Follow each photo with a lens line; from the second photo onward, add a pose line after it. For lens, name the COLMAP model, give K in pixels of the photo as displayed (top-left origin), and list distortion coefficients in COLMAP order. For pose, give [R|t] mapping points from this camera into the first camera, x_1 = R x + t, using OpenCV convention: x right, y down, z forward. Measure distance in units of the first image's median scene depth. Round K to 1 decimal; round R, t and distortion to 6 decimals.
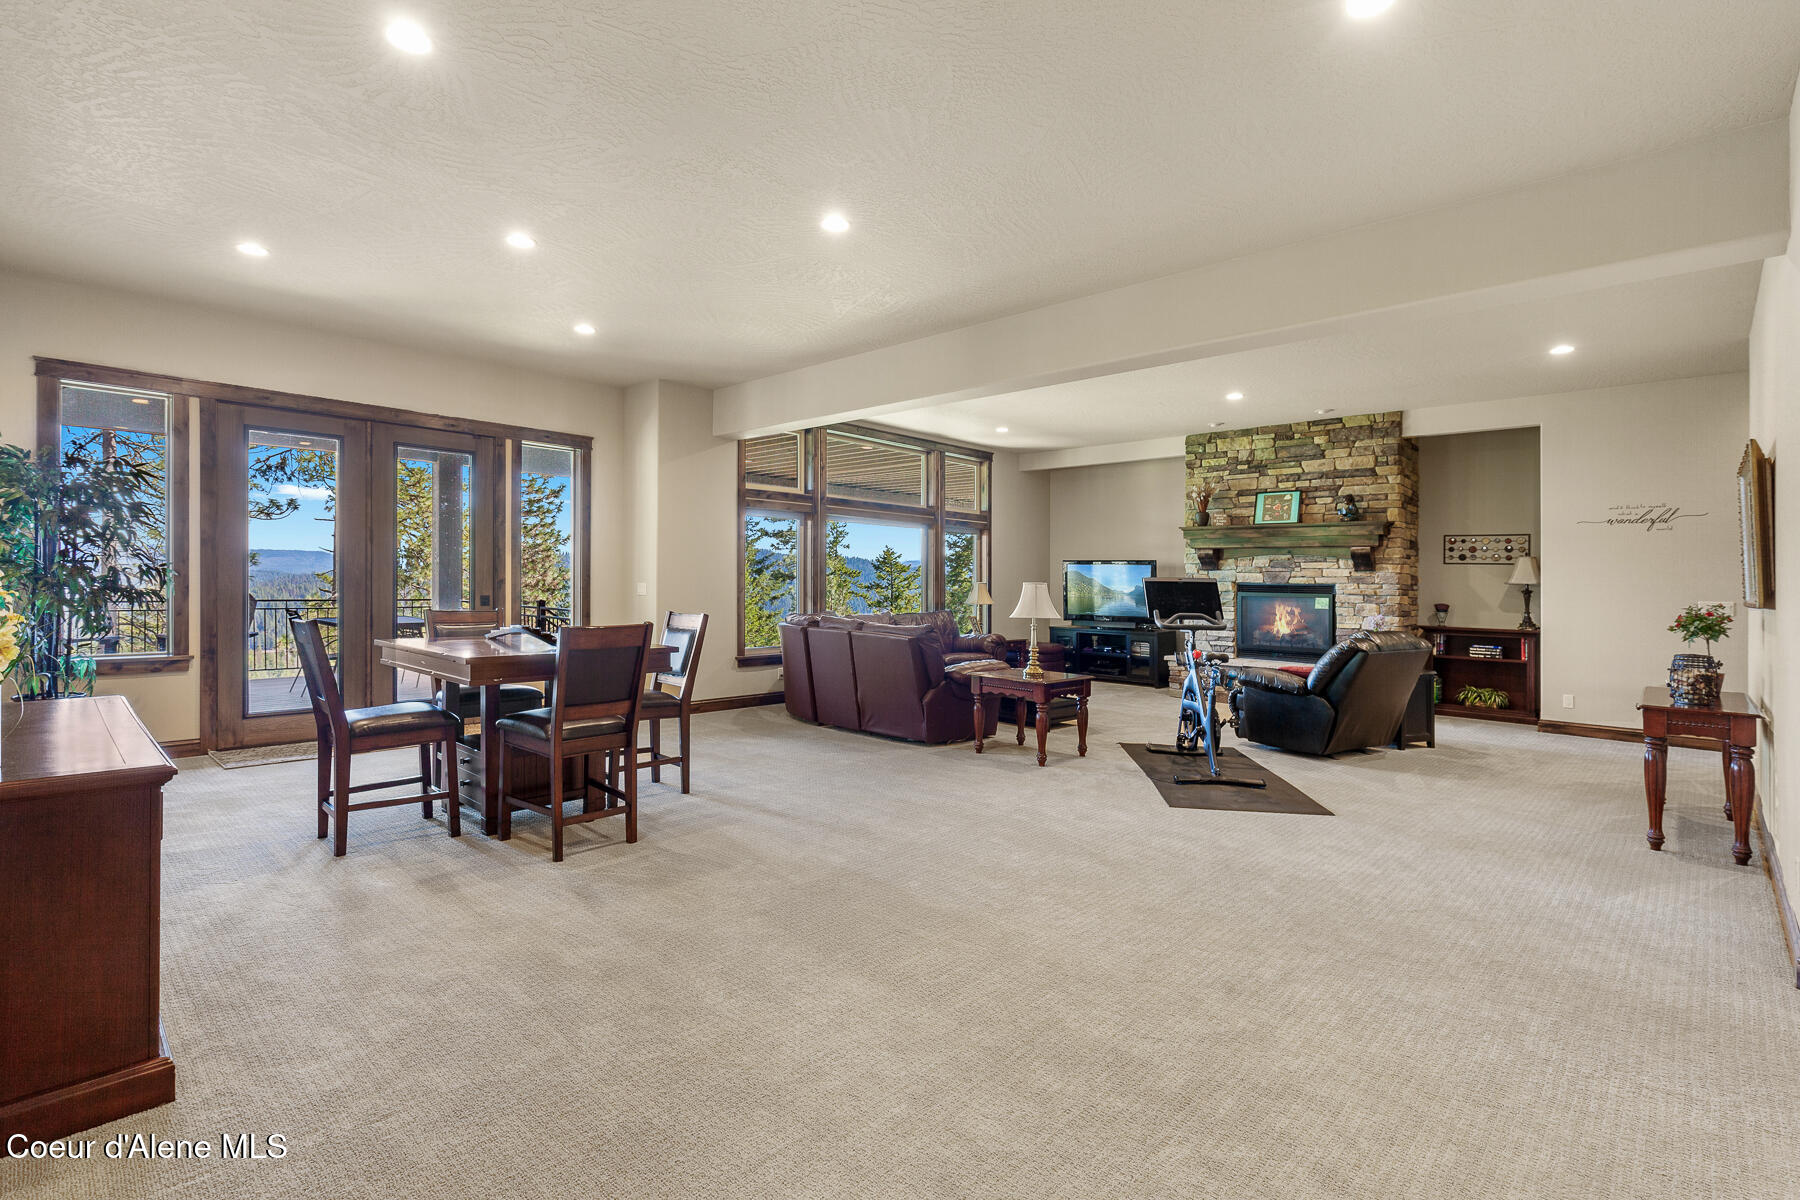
lens RADIAL K [[815.8, 0, 900.5], [0, 815.8, 587.0], [0, 0, 1]] dist [0.006136, -0.001947]
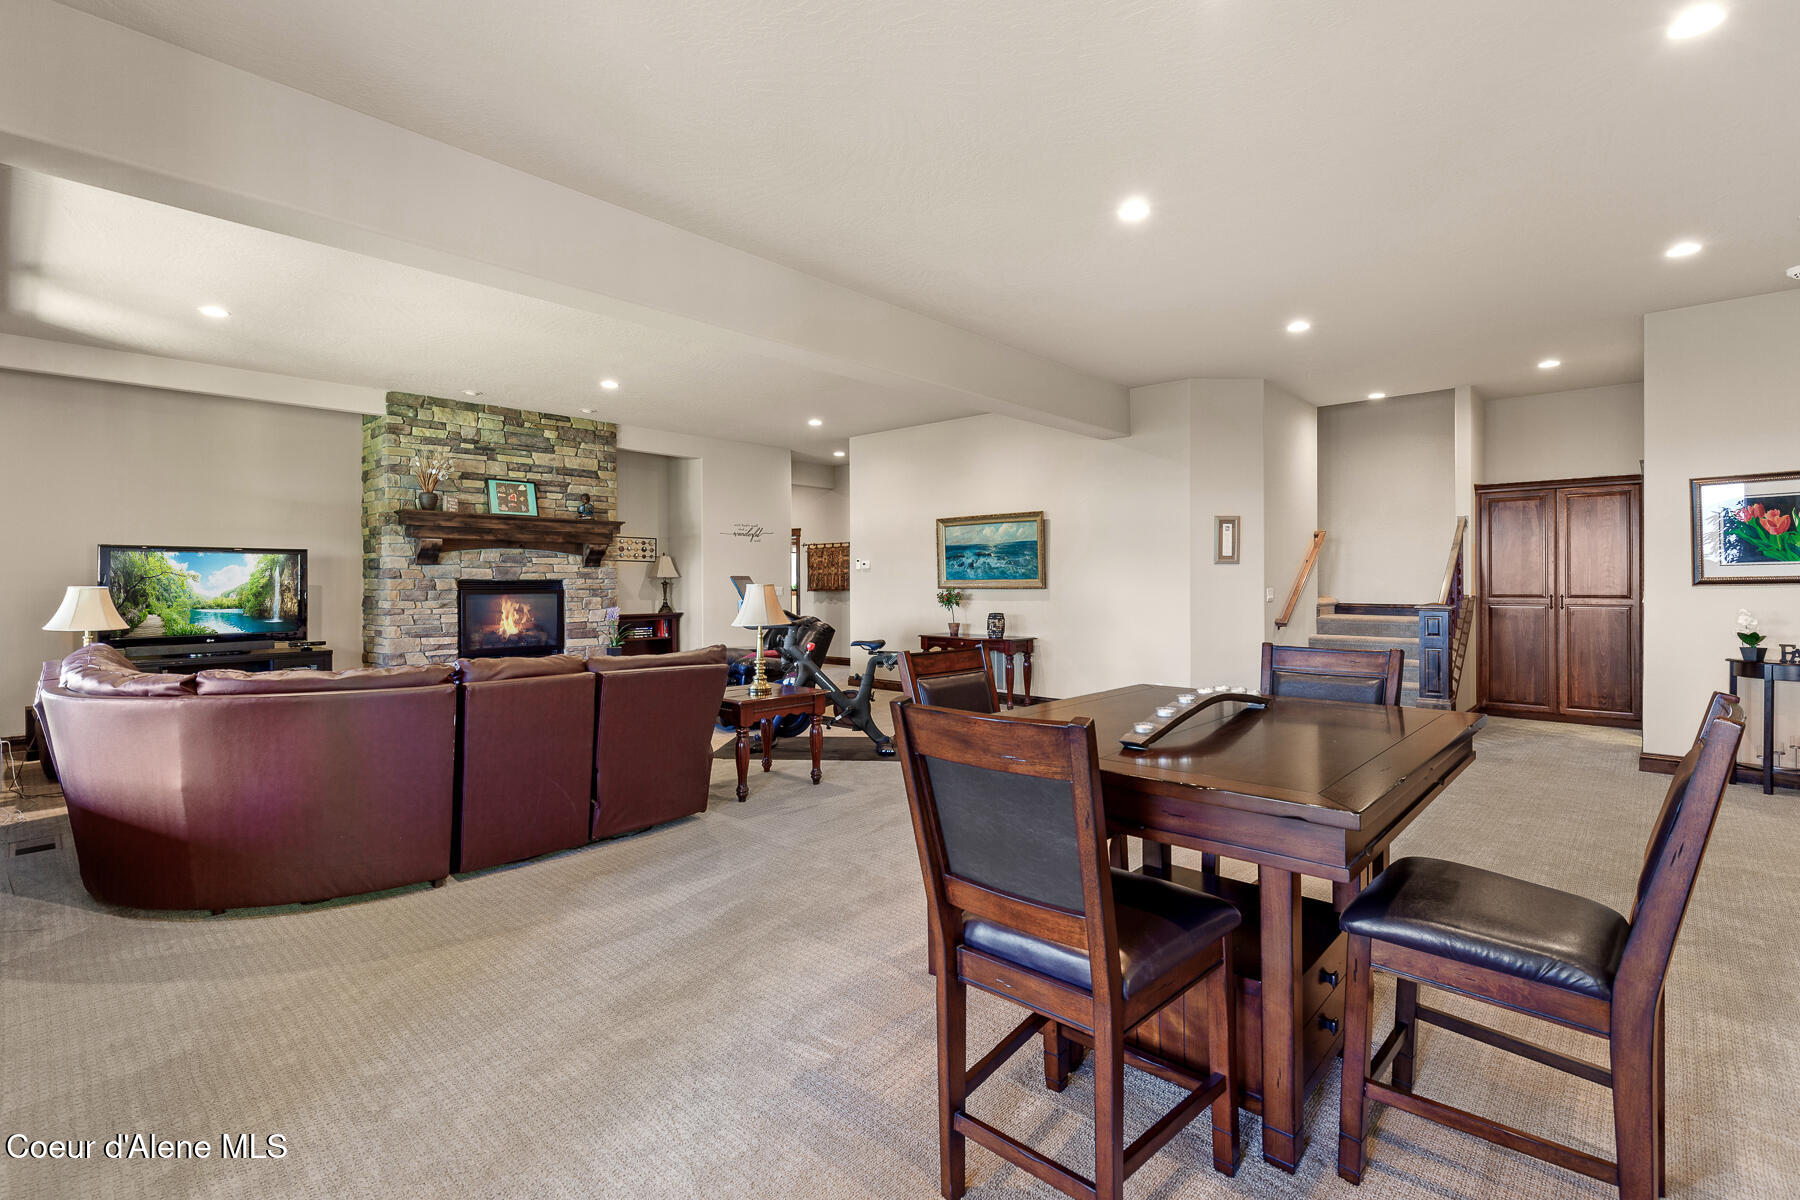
lens RADIAL K [[815.8, 0, 898.8], [0, 815.8, 586.0], [0, 0, 1]] dist [0.006136, -0.001947]
pose [[-0.006612, -0.024151, 0.999686, -0.473991], [0.008672, 0.999669, 0.024208, -0.016103], [-0.999941, 0.008829, -0.006401, 0.573501]]
